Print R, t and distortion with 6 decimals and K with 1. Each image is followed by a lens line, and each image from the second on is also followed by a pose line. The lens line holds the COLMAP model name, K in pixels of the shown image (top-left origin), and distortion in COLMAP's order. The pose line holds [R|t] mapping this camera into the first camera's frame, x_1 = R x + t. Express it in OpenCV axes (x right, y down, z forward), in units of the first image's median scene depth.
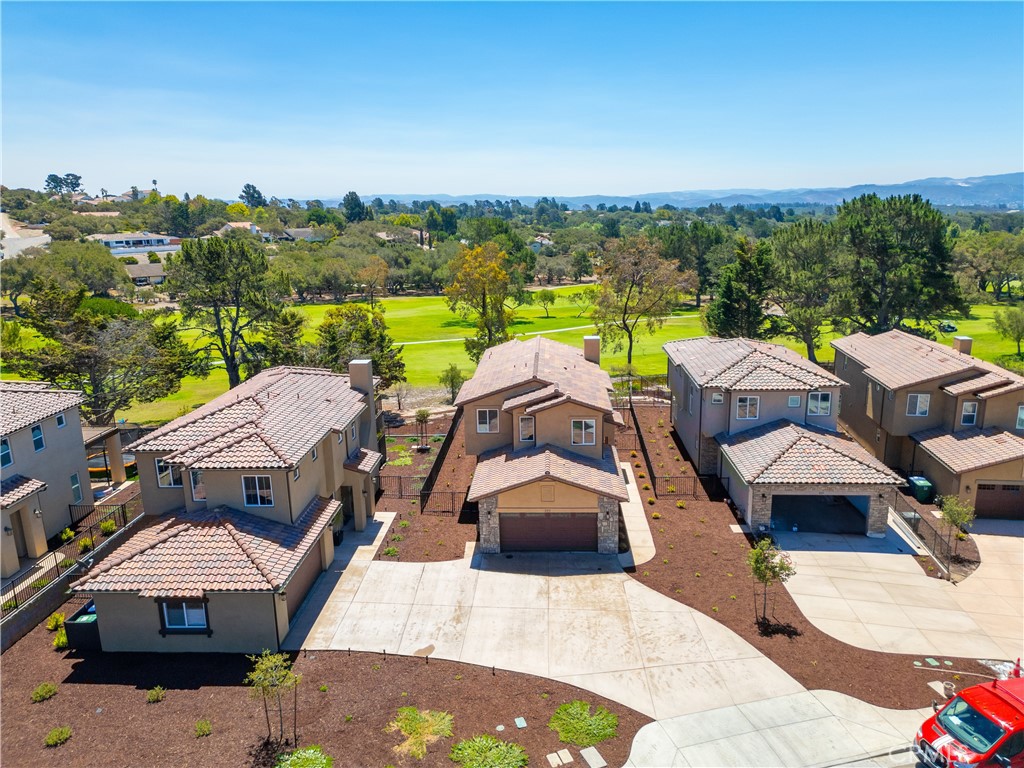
lens RADIAL K [[716.0, 0, 515.5], [0, 716.0, 388.9], [0, 0, 1]] dist [0.069143, -0.065633]
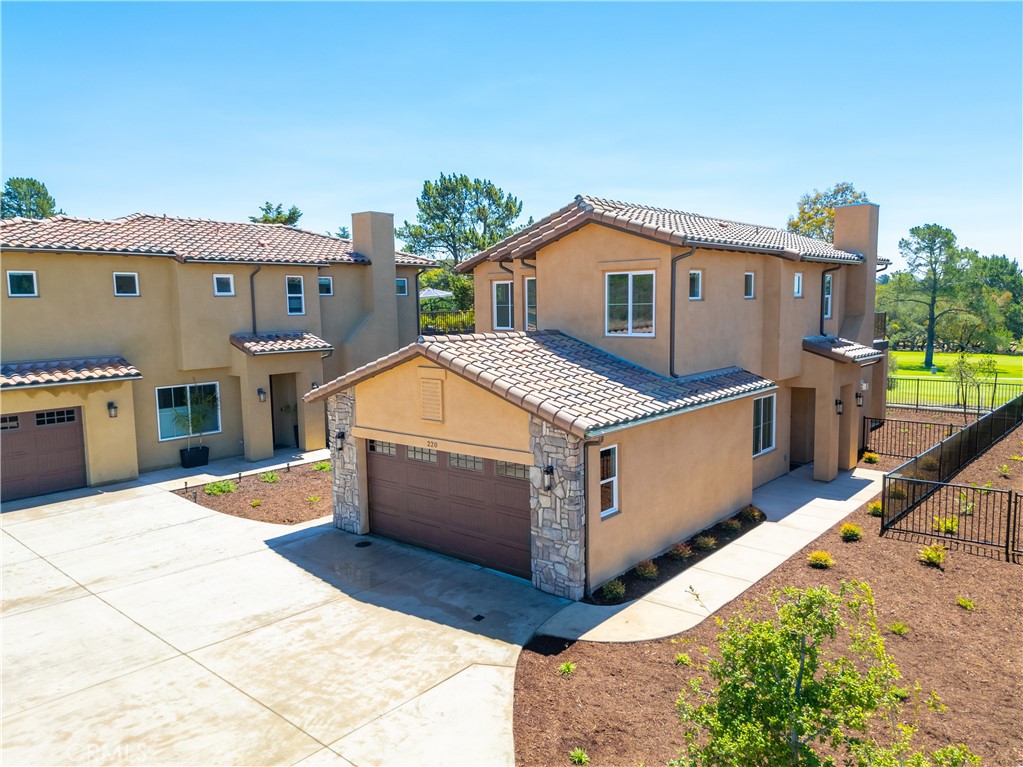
lens RADIAL K [[715.3, 0, 507.6], [0, 715.3, 390.7], [0, 0, 1]] dist [0.069143, -0.065633]
pose [[0.785502, 0.073731, -0.614451, 0.321569], [-0.148228, 0.986392, -0.071131, 0.161489], [0.600845, 0.146952, 0.785742, 0.703362]]
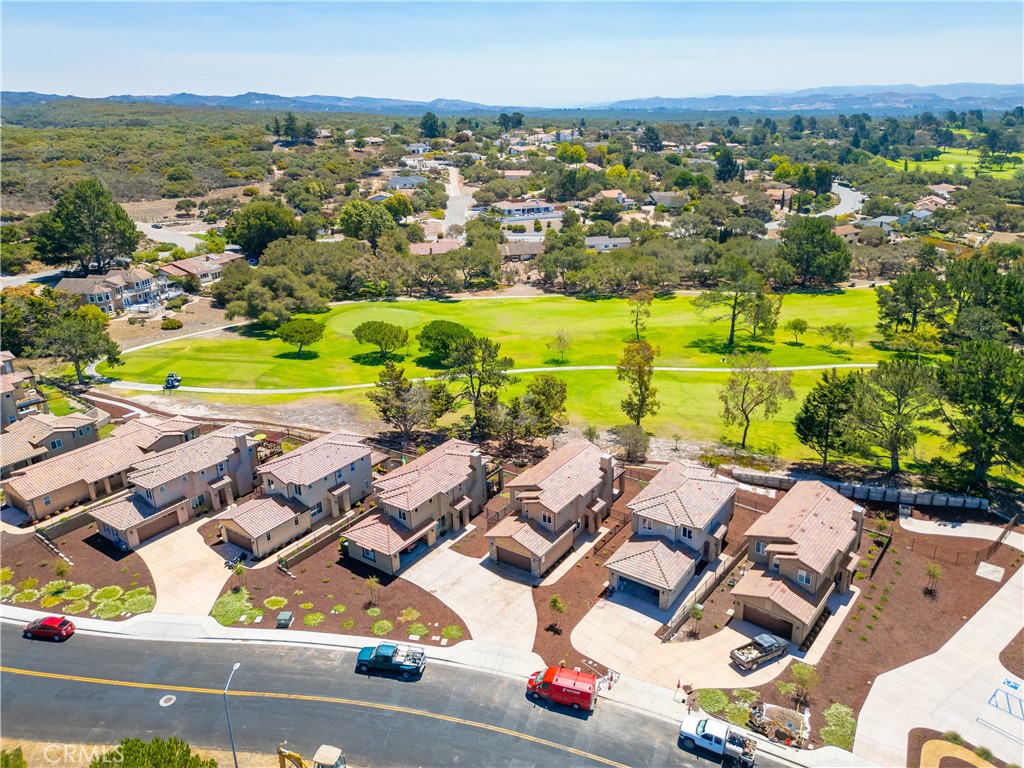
lens RADIAL K [[716.0, 0, 516.1], [0, 716.0, 378.2], [0, 0, 1]] dist [0.069143, -0.065633]
pose [[0.849257, 0.182410, -0.495469, 1.086516], [-0.125158, 0.981228, 0.146719, -0.704774], [0.512931, -0.062590, 0.856145, -0.919246]]
